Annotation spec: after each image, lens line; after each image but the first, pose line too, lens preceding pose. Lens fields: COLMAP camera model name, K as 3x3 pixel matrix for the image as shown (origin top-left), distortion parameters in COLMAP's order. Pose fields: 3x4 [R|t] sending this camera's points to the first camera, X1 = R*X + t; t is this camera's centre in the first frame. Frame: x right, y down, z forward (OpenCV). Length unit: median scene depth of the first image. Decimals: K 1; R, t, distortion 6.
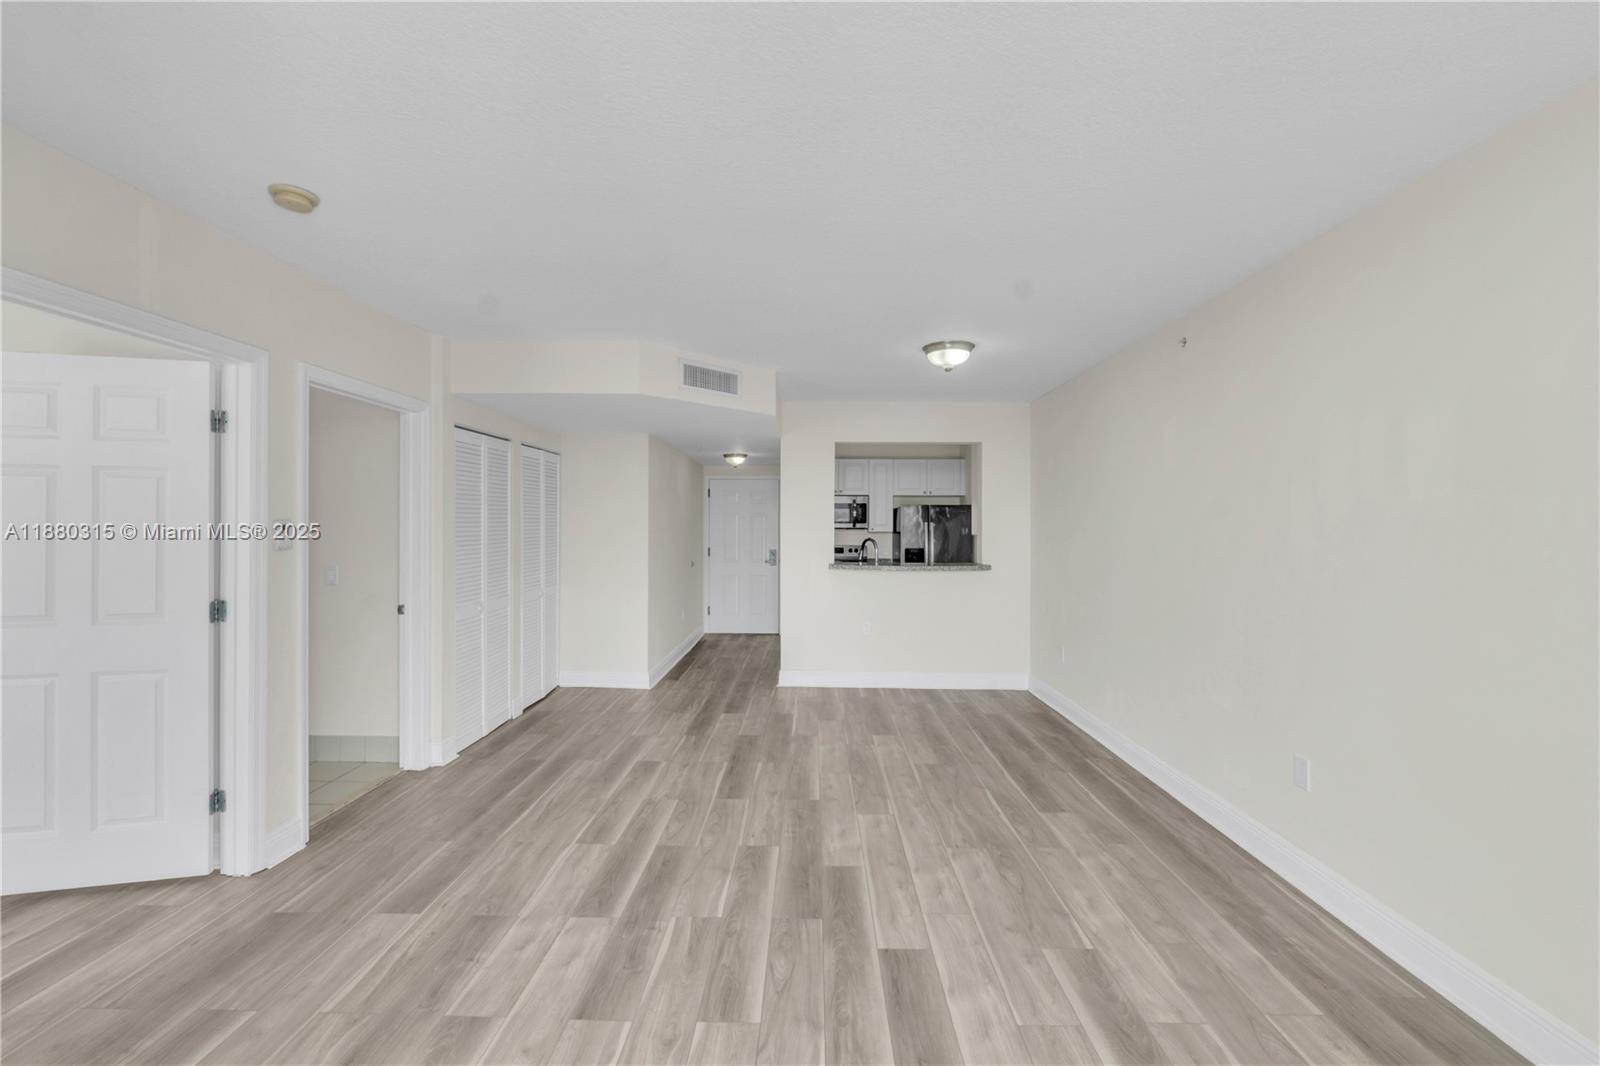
lens RADIAL K [[677.7, 0, 804.8], [0, 677.7, 530.1], [0, 0, 1]] dist [-0.006438, 0.000803]
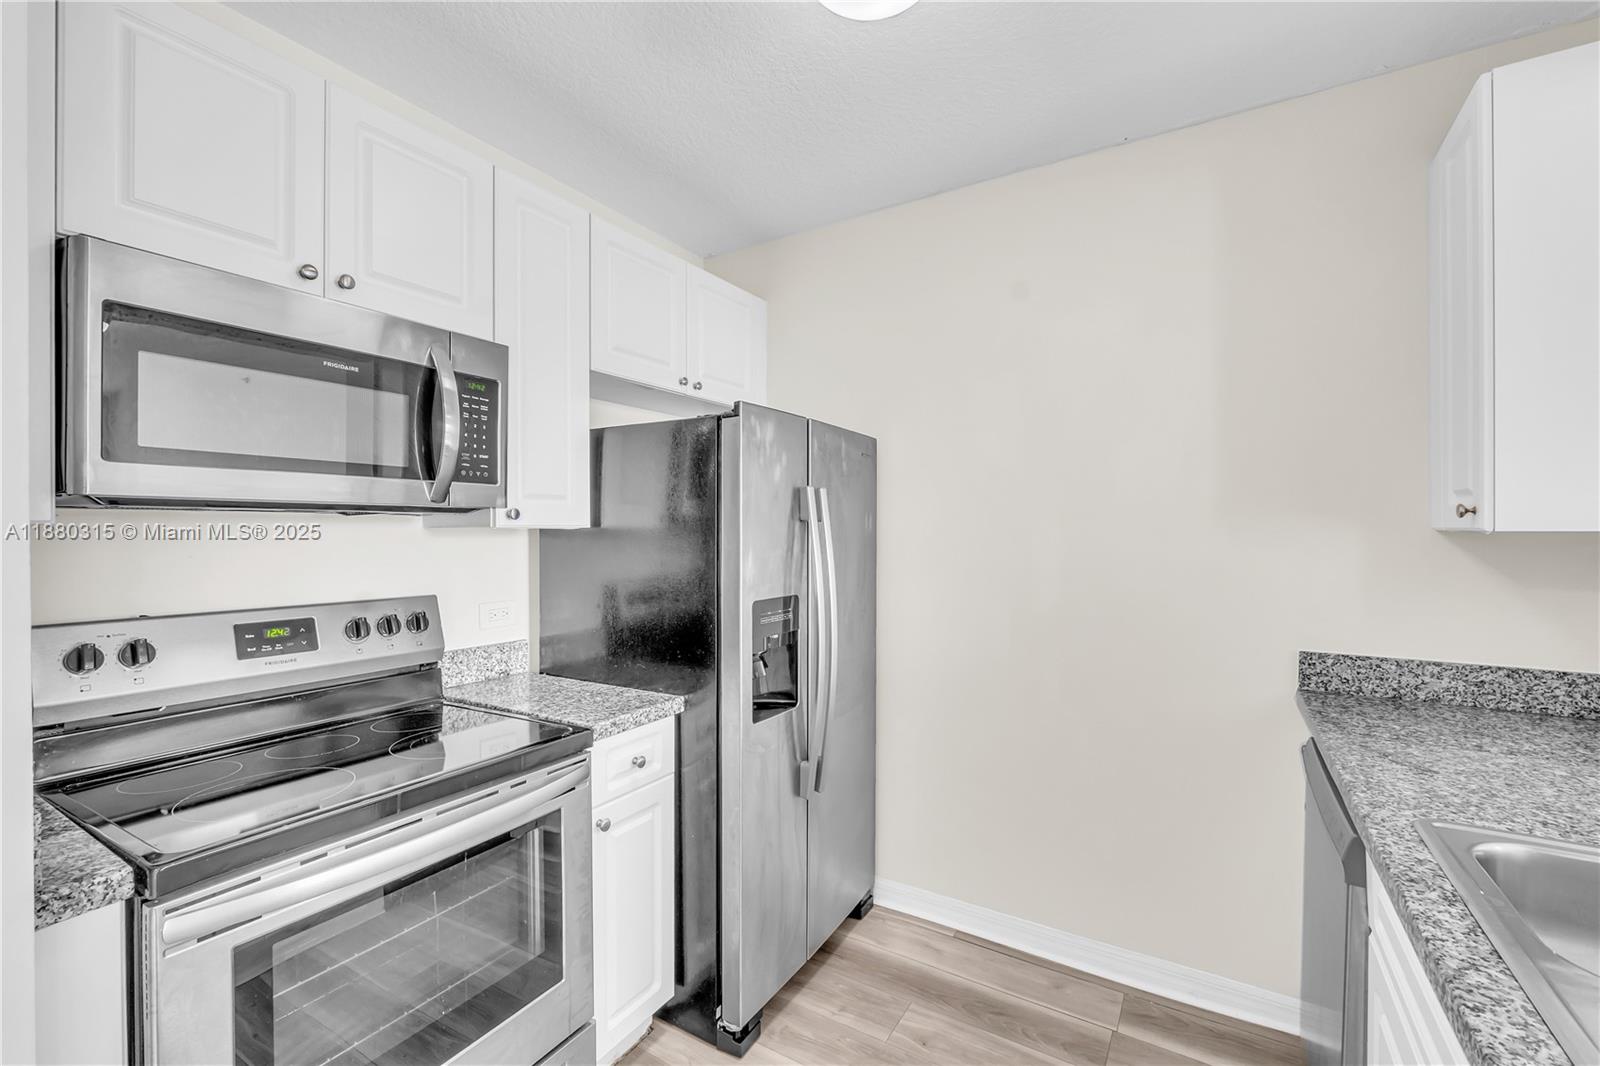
lens RADIAL K [[677.7, 0, 791.2], [0, 677.7, 528.0], [0, 0, 1]] dist [-0.006438, 0.000803]
pose [[0.520358, -0.005762, 0.853929, -0.079468], [0.008767, 0.999961, 0.001405, 0.008287], [-0.853903, 0.006756, 0.520388, 2.107402]]
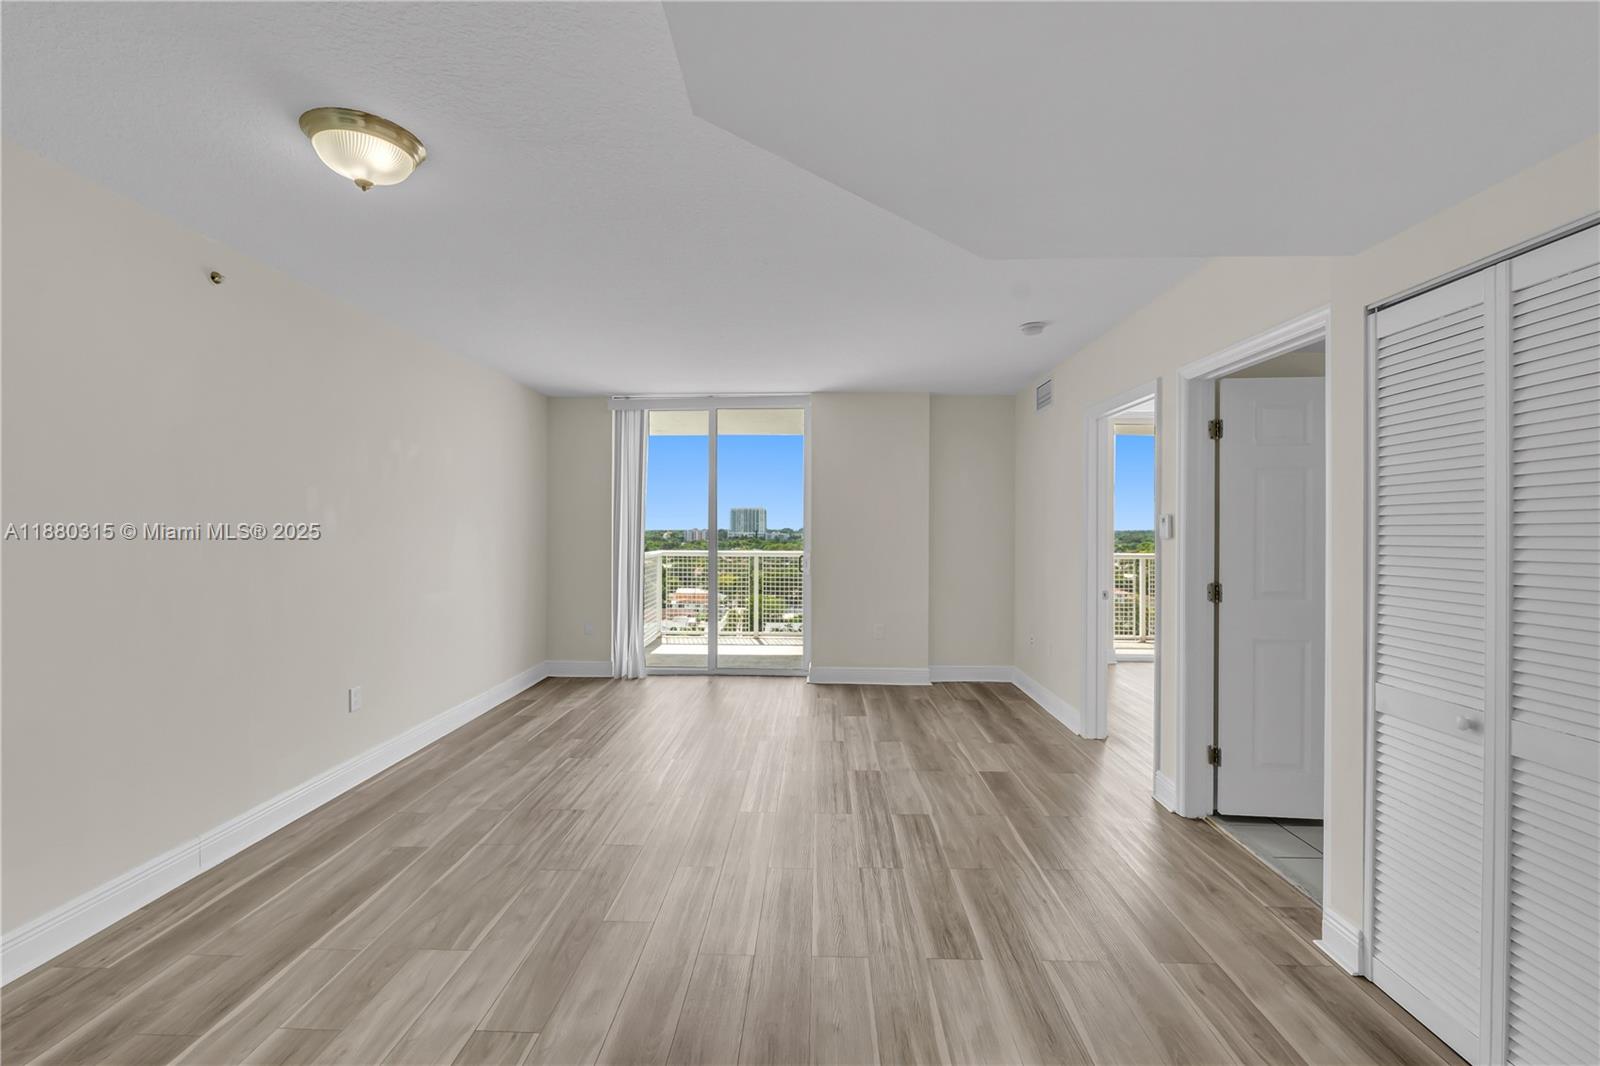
lens RADIAL K [[677.7, 0, 803.7], [0, 677.7, 531.5], [0, 0, 1]] dist [-0.006438, 0.000803]
pose [[-0.999872, -0.008163, 0.013729, -0.137374], [-0.007978, 0.999877, 0.013466, 0.001996], [-0.013837, 0.013355, -0.999815, 1.869802]]
